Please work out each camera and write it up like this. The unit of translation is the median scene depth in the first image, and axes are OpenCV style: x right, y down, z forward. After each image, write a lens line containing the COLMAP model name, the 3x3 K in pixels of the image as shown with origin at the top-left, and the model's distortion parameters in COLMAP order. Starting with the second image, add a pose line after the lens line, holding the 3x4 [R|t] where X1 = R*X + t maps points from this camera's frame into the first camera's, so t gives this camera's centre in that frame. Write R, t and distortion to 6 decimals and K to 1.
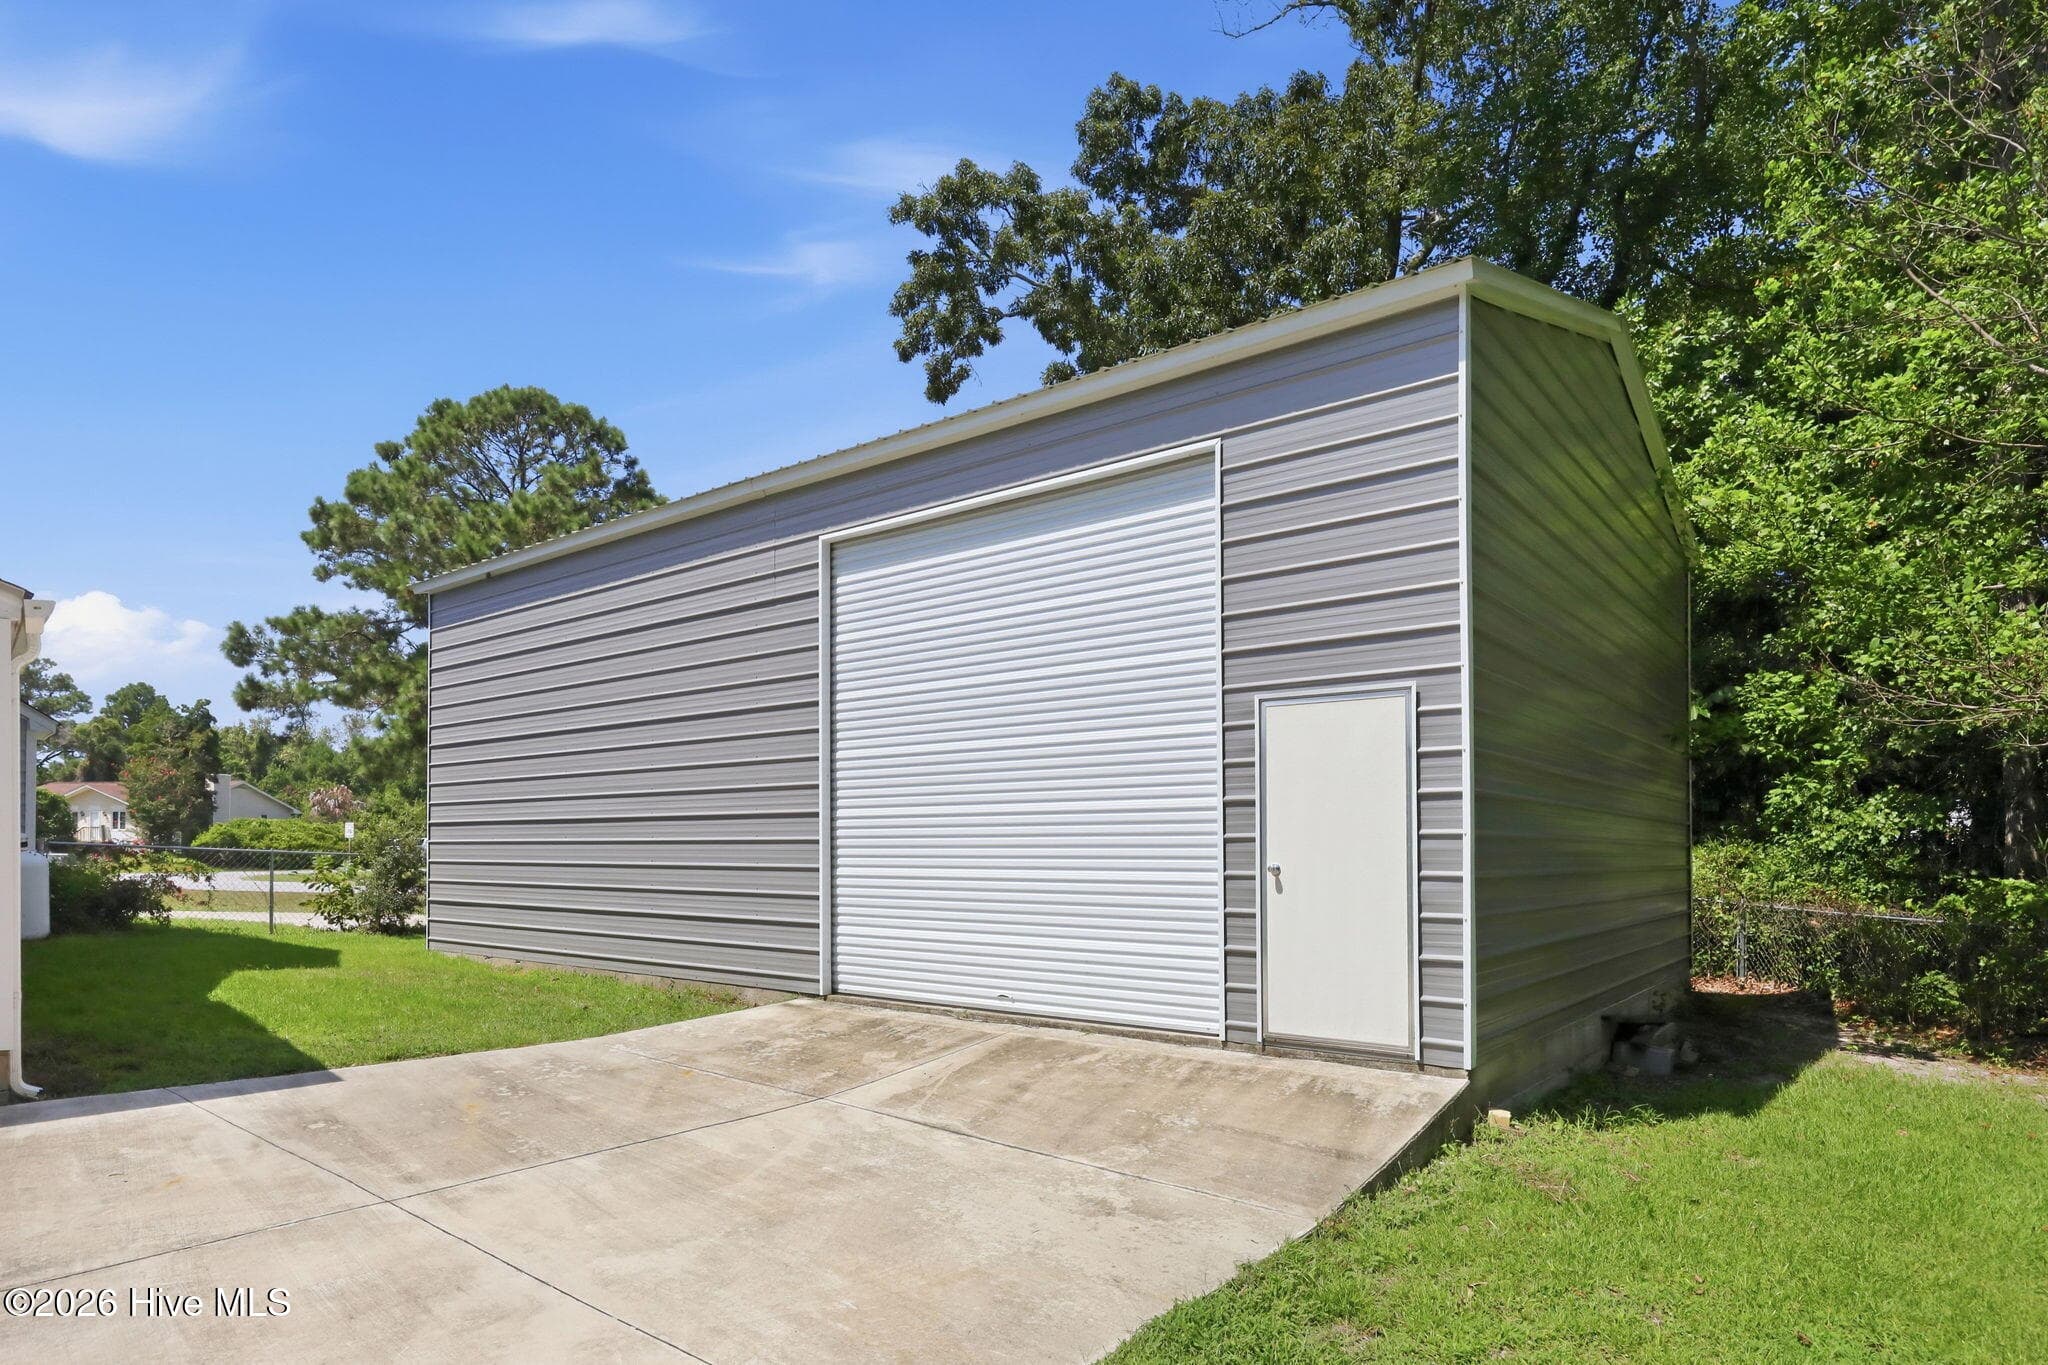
lens RADIAL K [[1310.8, 0, 1032.5], [0, 1310.8, 812.4], [0, 0, 1]] dist [0.012435, 0.007130]
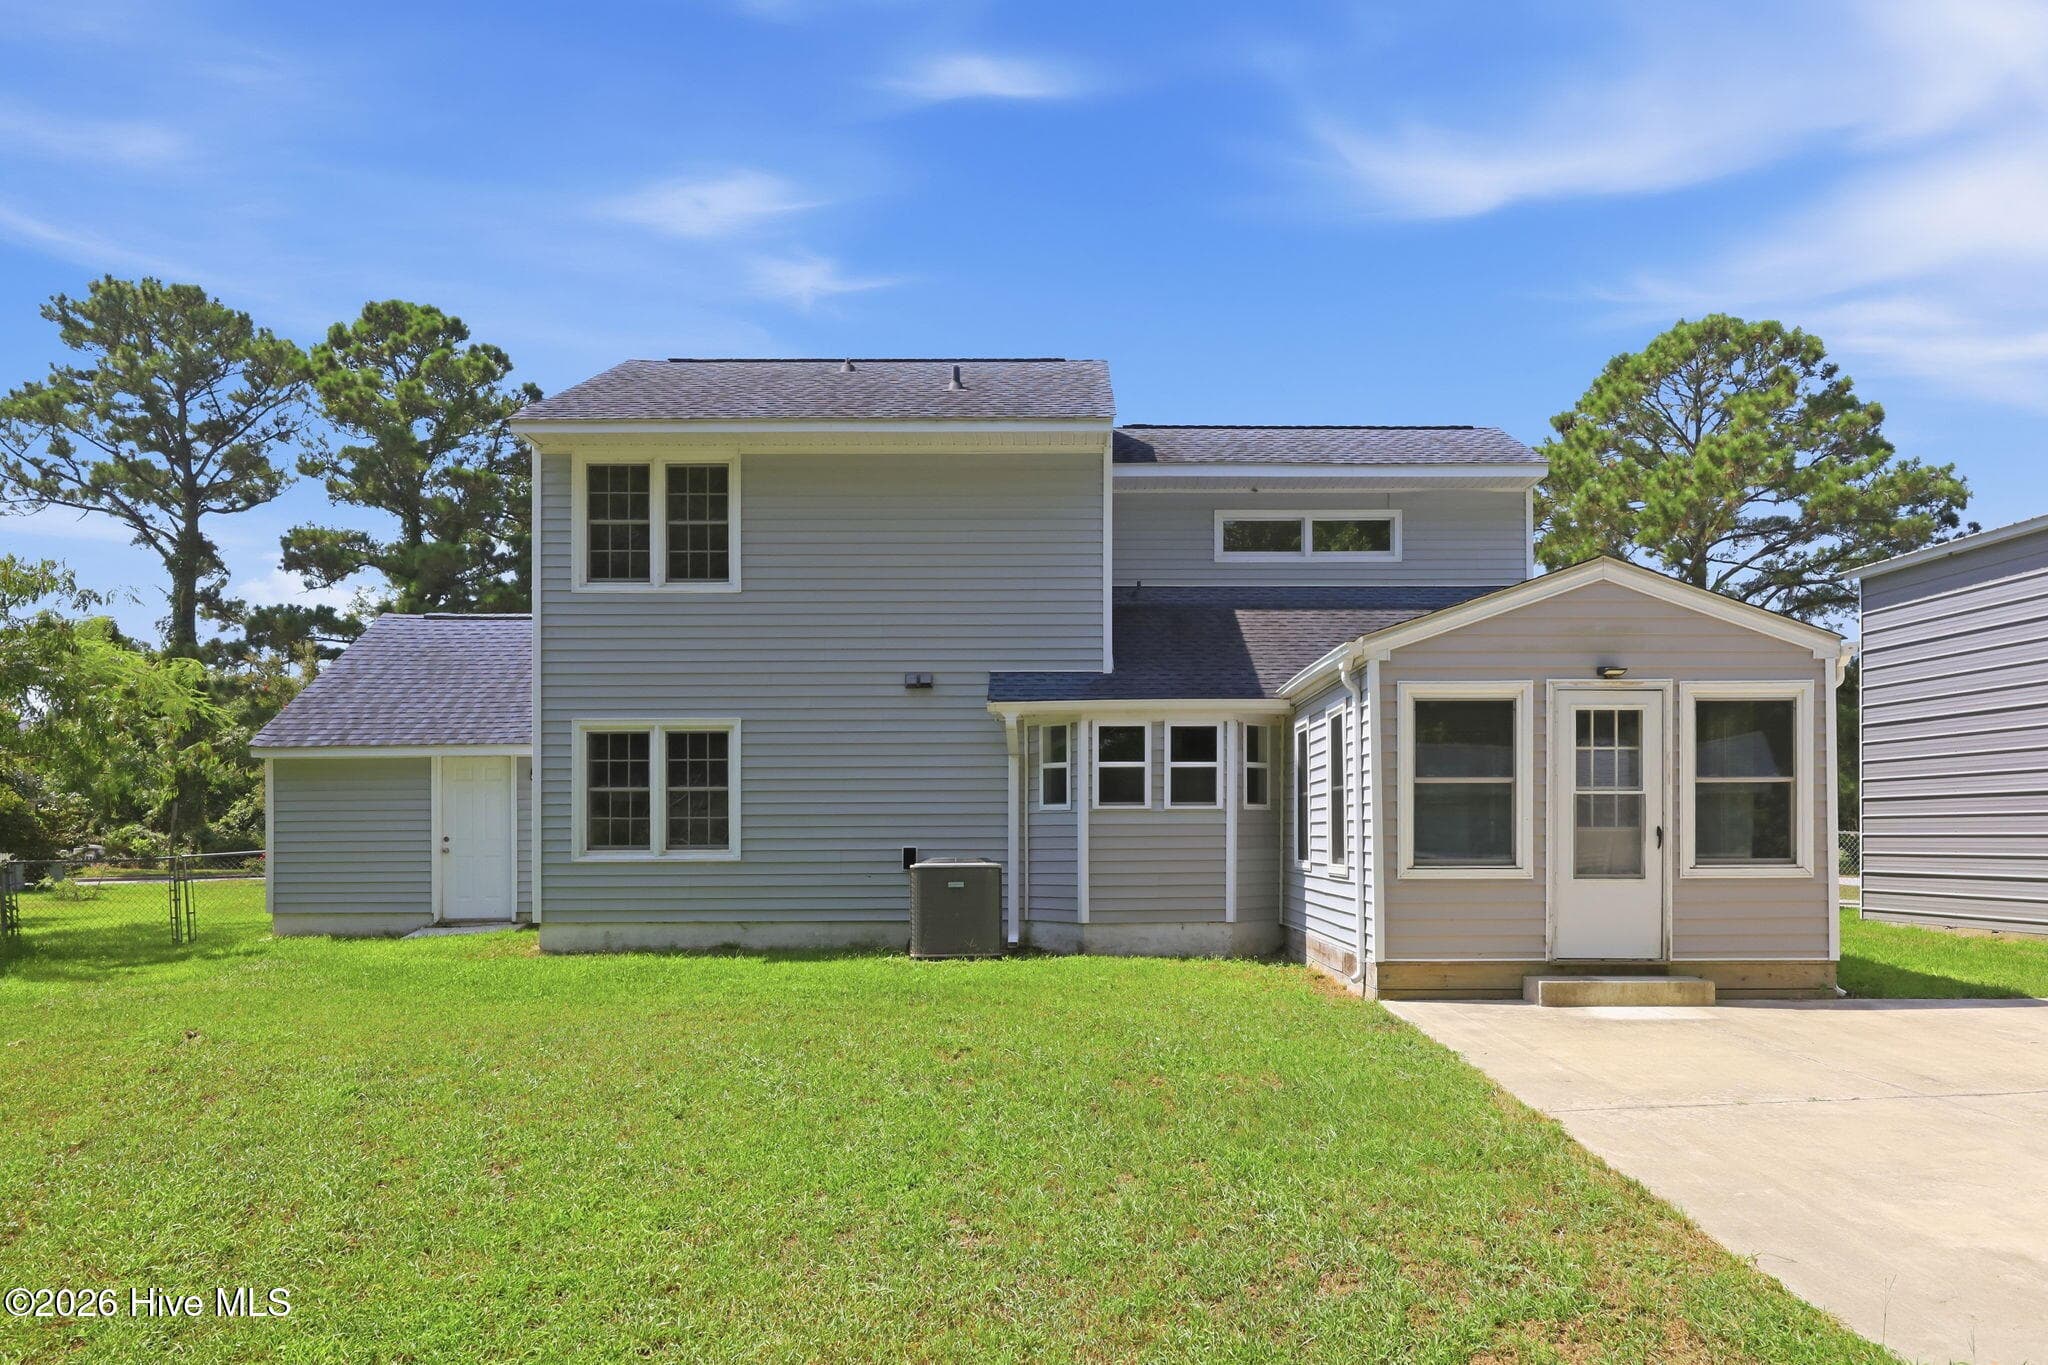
lens RADIAL K [[1401.9, 0, 1059.7], [0, 1401.9, 845.3], [0, 0, 1]] dist [0.001496, 0.008974]
pose [[0.690436, -0.003930, -0.723382, -0.062287], [0.031809, 0.999183, 0.024933, -0.002252], [0.722693, -0.040225, 0.689997, -0.157522]]
